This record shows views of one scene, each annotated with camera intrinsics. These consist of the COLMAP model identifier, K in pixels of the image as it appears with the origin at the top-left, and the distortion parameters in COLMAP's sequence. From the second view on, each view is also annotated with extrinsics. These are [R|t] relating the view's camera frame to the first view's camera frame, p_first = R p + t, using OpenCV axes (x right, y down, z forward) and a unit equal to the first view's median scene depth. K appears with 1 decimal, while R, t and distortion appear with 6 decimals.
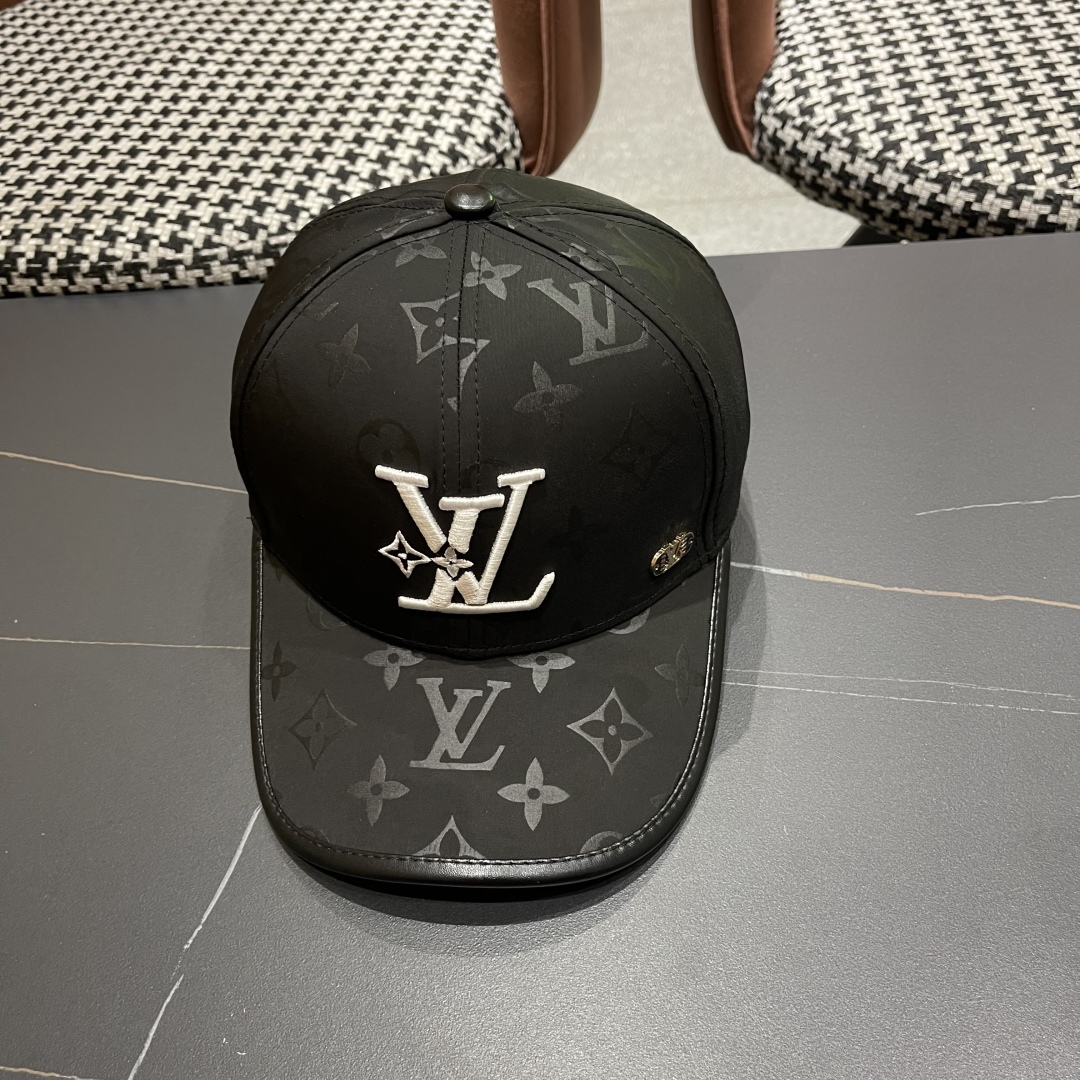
lens RADIAL K [[1118.9, 0, 538.6], [0, 1118.9, 540.7], [0, 0, 1]] dist [0.013371, 0.010223]
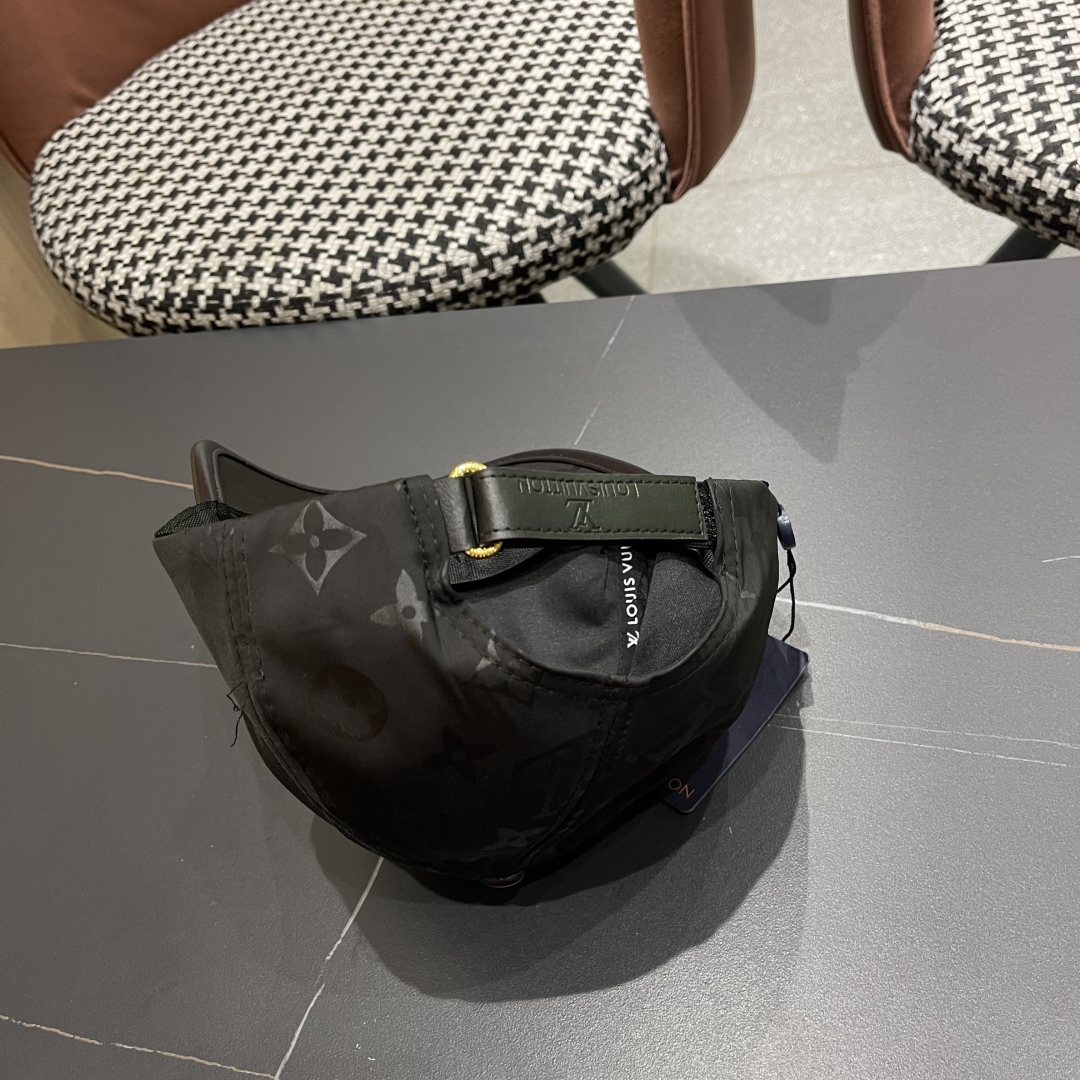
lens RADIAL K [[1116.7, 0, 544.2], [0, 1116.7, 554.6], [0, 0, 1]] dist [0.013760, 0.006714]
pose [[0.986629, 0.009634, -0.162696, 0.046566], [0.000129, 0.998205, 0.059890, -0.064202], [0.162981, -0.059110, 0.984857, -0.030438]]
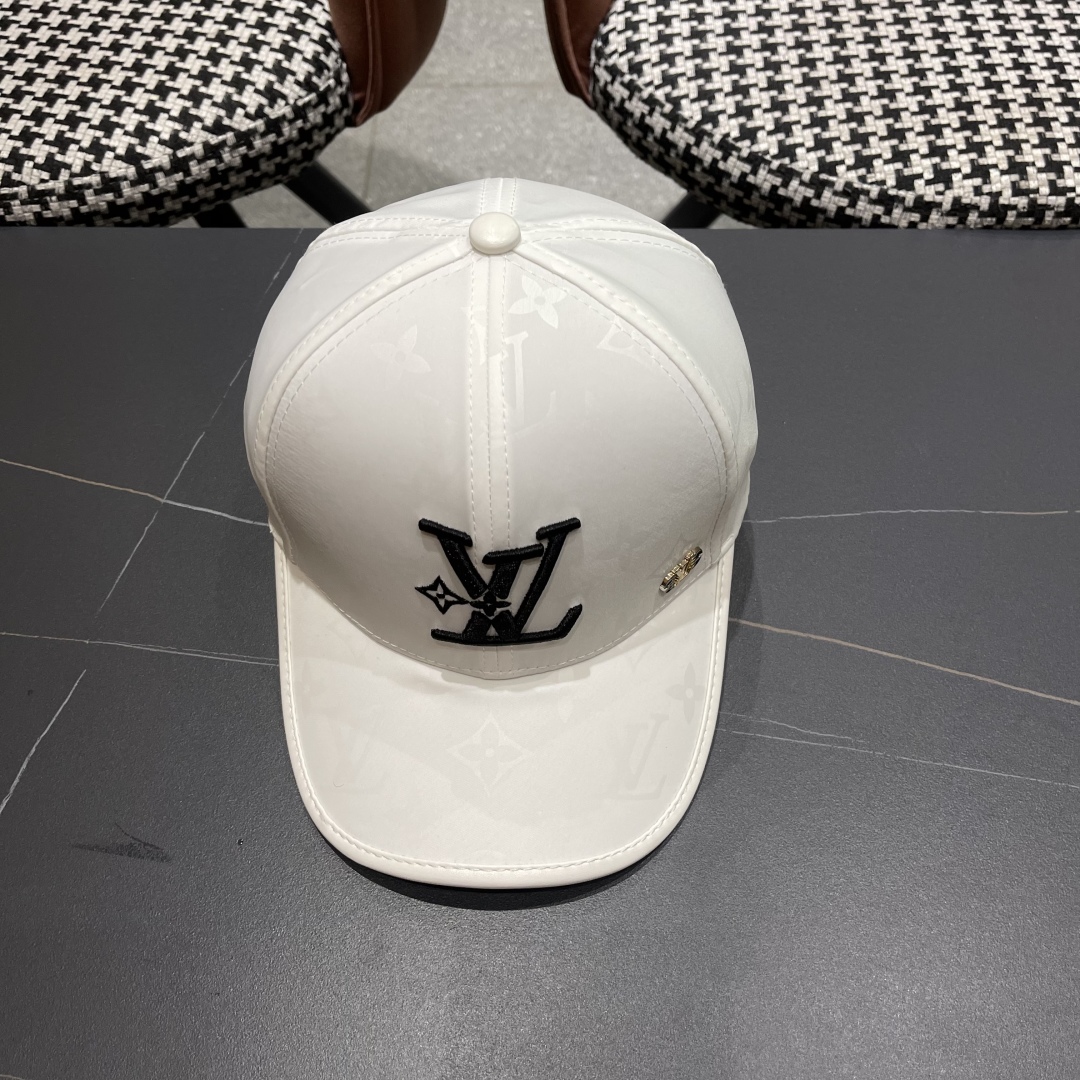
lens RADIAL K [[1110.8, 0, 540.7], [0, 1110.8, 555.6], [0, 0, 1]] dist [0.039409, -0.037120]
pose [[0.997403, 0.038408, 0.060933, 0.117956], [-0.047585, 0.986429, 0.157143, -0.115836], [-0.054070, -0.159634, 0.985694, -0.037073]]
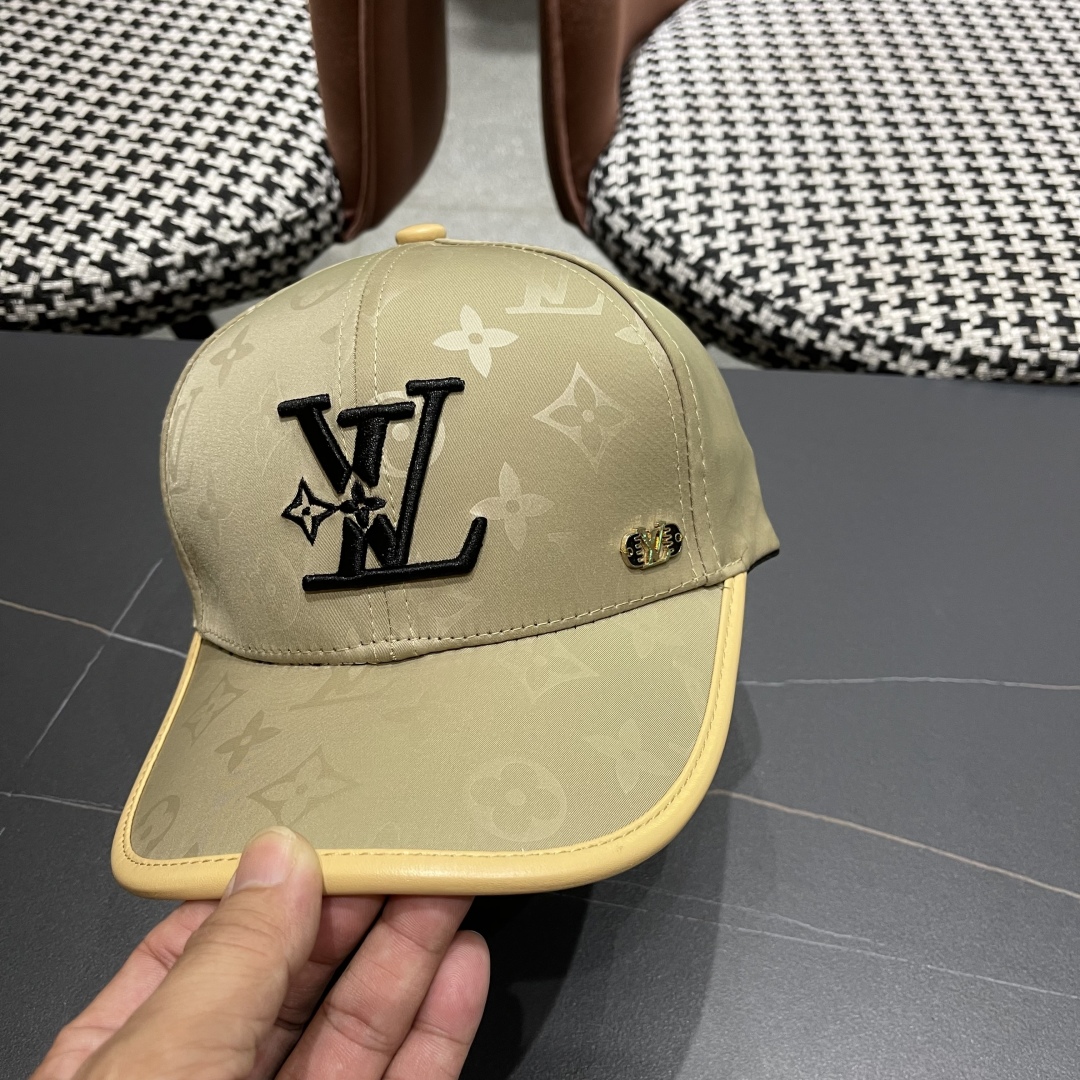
lens RADIAL K [[1117.0, 0, 535.9], [0, 1117.0, 559.1], [0, 0, 1]] dist [-0.001494, 0.042151]
pose [[0.992467, 0.086825, 0.086429, 0.102279], [-0.092111, 0.993989, 0.059174, -0.132453], [-0.080771, -0.066690, 0.994499, 0.032299]]
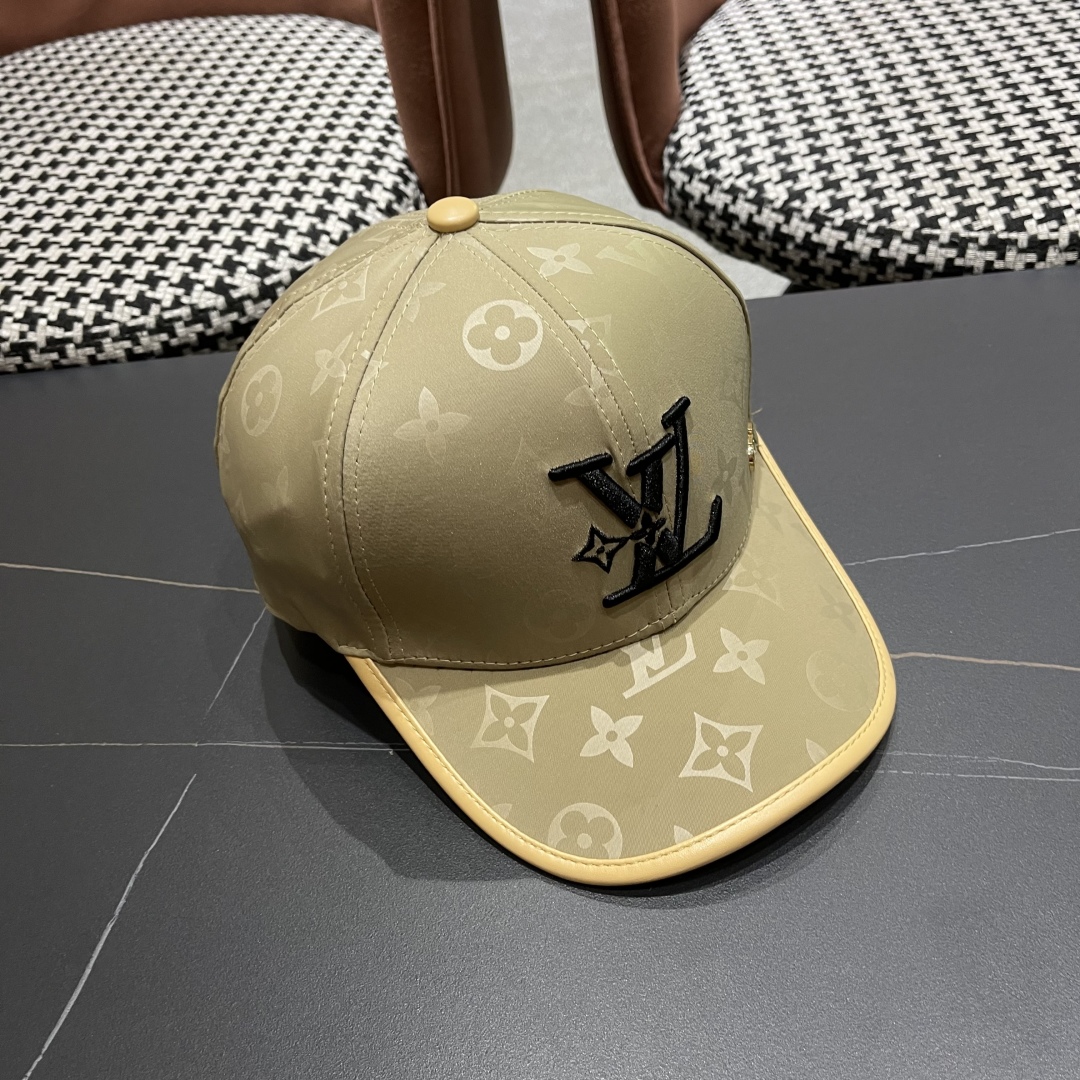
lens RADIAL K [[1116.7, 0, 544.2], [0, 1116.7, 554.6], [0, 0, 1]] dist [0.013760, 0.006714]
pose [[0.998965, -0.042790, 0.015393, 0.064425], [0.043428, 0.998096, -0.043797, -0.003903], [-0.013490, 0.044420, 0.998922, 0.036485]]
